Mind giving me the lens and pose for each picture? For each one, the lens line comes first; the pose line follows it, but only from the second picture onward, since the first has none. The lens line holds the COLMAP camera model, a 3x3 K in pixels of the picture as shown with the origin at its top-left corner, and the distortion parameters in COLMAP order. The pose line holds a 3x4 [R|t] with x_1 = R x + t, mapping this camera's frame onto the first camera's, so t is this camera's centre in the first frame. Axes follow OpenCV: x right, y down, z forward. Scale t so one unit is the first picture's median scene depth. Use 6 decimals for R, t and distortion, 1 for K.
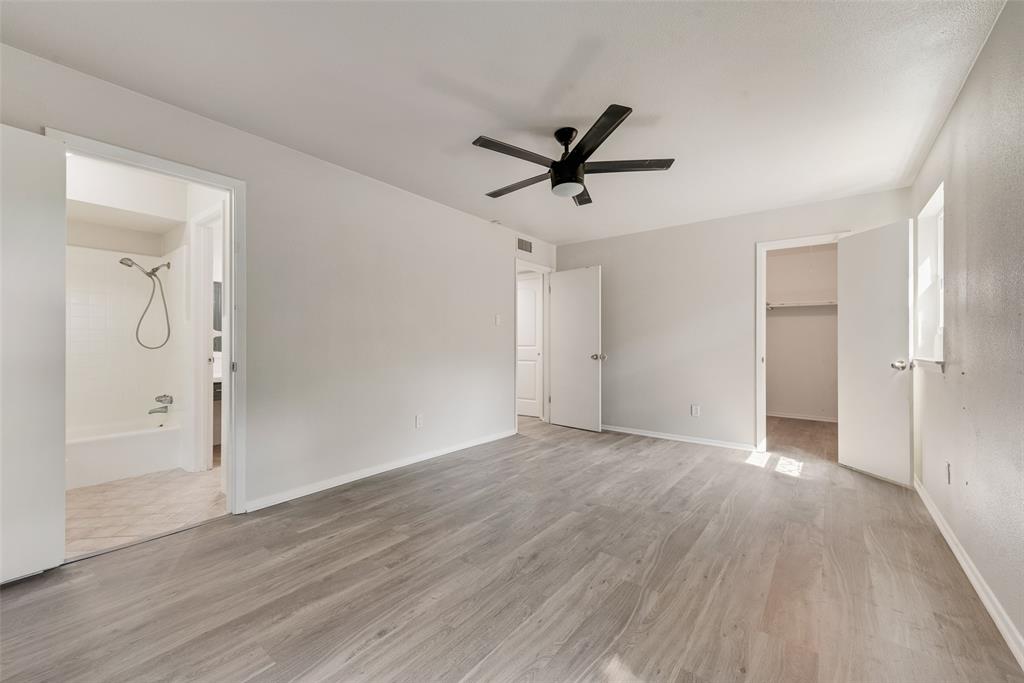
lens RADIAL K [[401.4, 0, 512.3], [0, 401.4, 340.2], [0, 0, 1]] dist [0.011338, -0.002246]
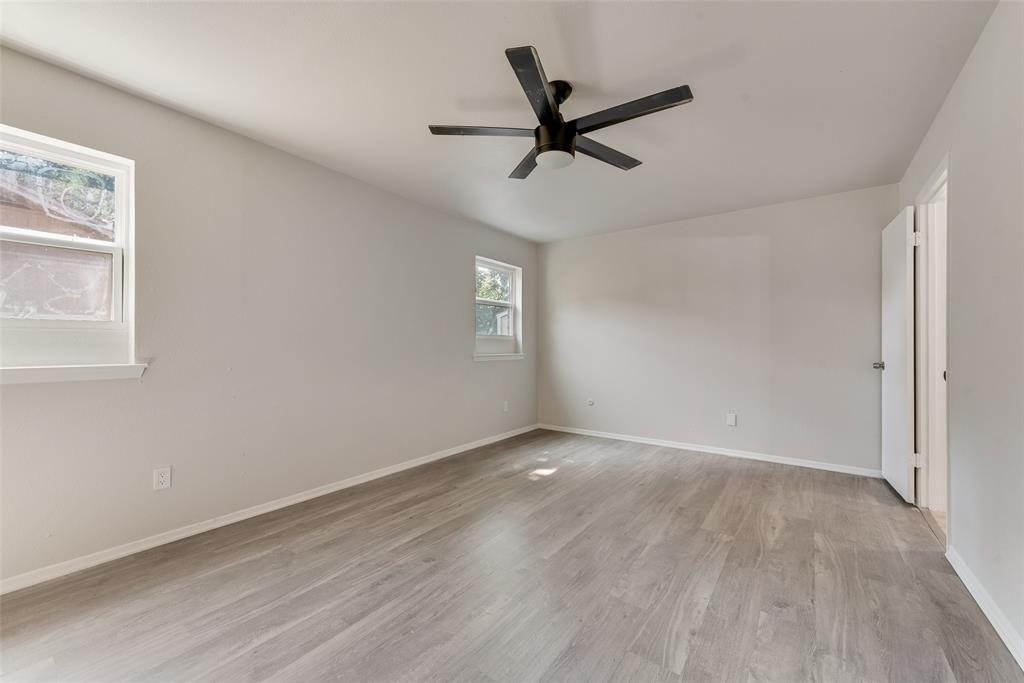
lens RADIAL K [[401.4, 0, 511.7], [0, 401.4, 344.8], [0, 0, 1]] dist [0.011338, -0.002246]
pose [[-0.999453, -0.003593, -0.032876, 0.267291], [-0.003317, 0.999959, -0.008425, 0.012450], [0.032905, -0.008312, -0.999424, 1.936967]]
